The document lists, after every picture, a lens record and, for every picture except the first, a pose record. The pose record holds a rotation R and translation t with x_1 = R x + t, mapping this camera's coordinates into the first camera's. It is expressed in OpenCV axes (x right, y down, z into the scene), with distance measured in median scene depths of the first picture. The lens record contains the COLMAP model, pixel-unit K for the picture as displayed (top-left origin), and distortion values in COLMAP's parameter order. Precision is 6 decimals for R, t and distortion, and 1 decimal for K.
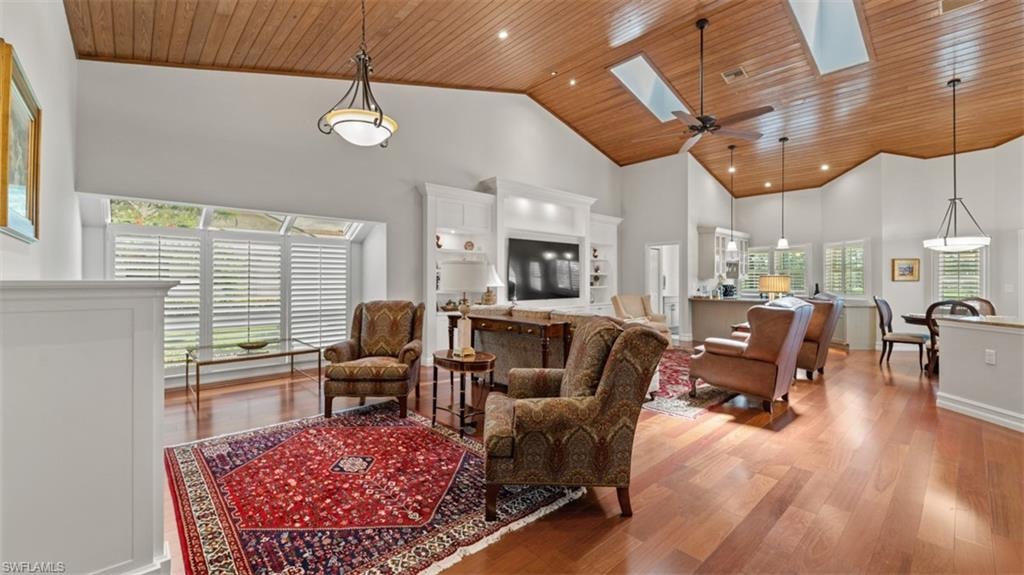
lens RADIAL K [[414.2, 0, 513.5], [0, 414.2, 280.9], [0, 0, 1]] dist [-0.003467, -0.000282]
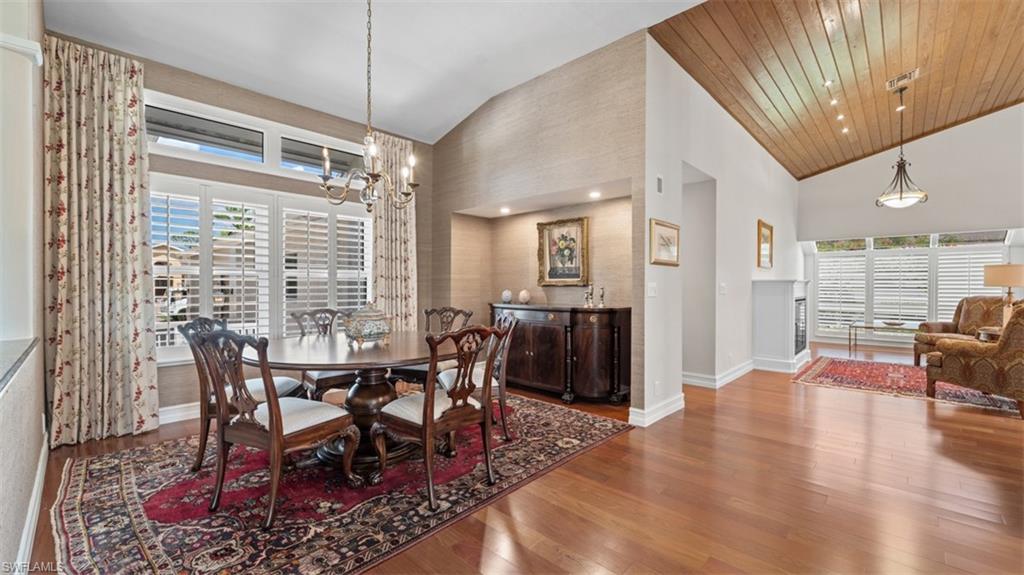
lens RADIAL K [[411.6, 0, 510.9], [0, 411.6, 289.9], [0, 0, 1]] dist [-0.000934, -0.000185]
pose [[0.054096, 0.010163, -0.998484, 1.059937], [-0.007123, 0.999927, 0.009792, 0.032045], [0.998510, 0.006582, 0.054165, -0.661486]]
